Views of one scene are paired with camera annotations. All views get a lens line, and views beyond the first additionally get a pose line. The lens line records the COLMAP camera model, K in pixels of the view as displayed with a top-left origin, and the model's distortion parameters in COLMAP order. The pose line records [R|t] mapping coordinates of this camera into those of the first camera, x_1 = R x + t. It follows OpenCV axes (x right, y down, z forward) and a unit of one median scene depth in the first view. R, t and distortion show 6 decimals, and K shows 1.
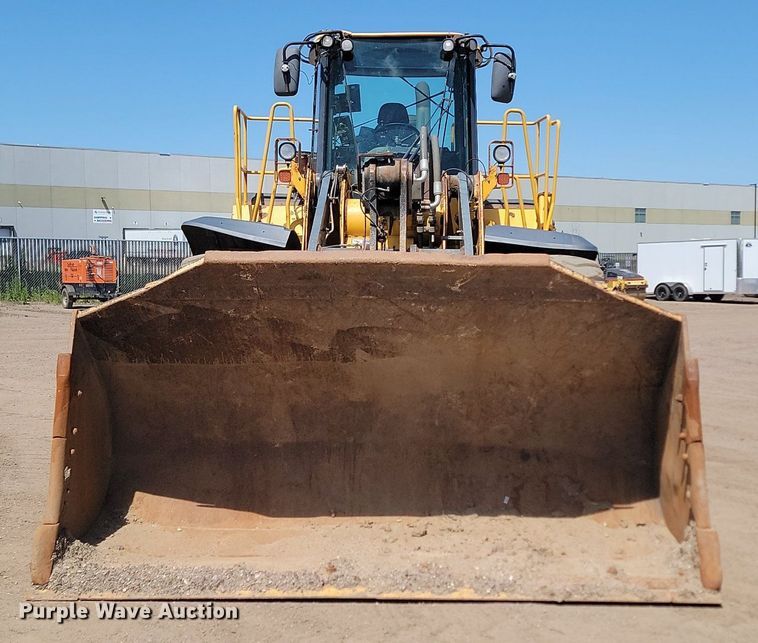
lens RADIAL K [[1278.7, 0, 379.0], [0, 1278.7, 321.5], [0, 0, 1]] dist [0.128166, 0.033325]
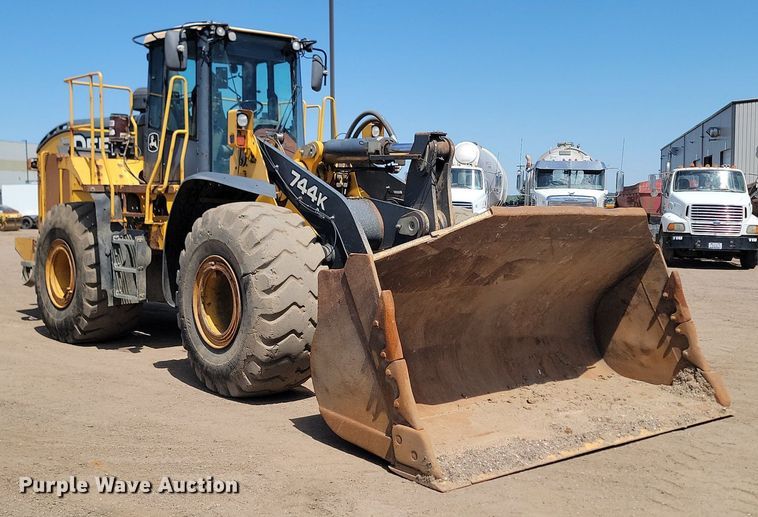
lens RADIAL K [[916.9, 0, 379.0], [0, 916.9, 258.5], [0, 0, 1]] dist [0.105626, 0.761211]
pose [[0.779139, -0.042087, 0.625436, -0.696301], [0.030369, 0.999106, 0.029400, -0.028274], [-0.626115, -0.003913, 0.779721, 0.282320]]
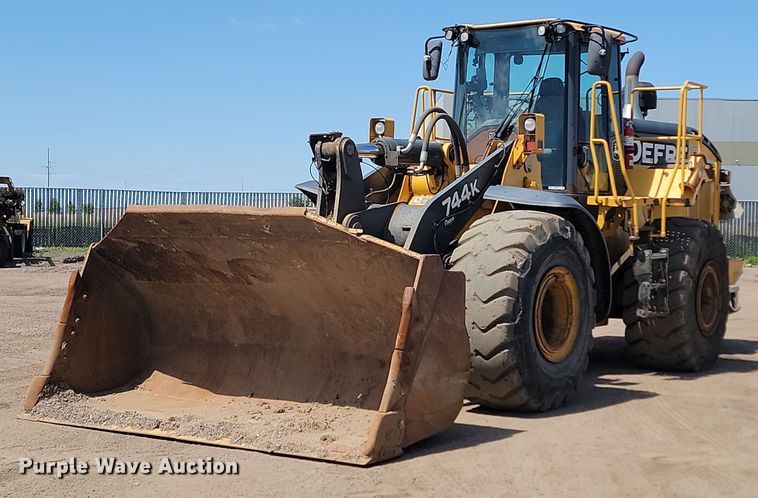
lens RADIAL K [[1455.0, 0, 379.0], [0, 1455.0, 249.0], [0, 0, 1]] dist [0.126204, -0.107324]
pose [[0.809209, 0.017985, -0.587246, 0.972292], [-0.036486, 0.999140, -0.019677, 0.017842], [0.586387, 0.037349, 0.809169, -0.193537]]
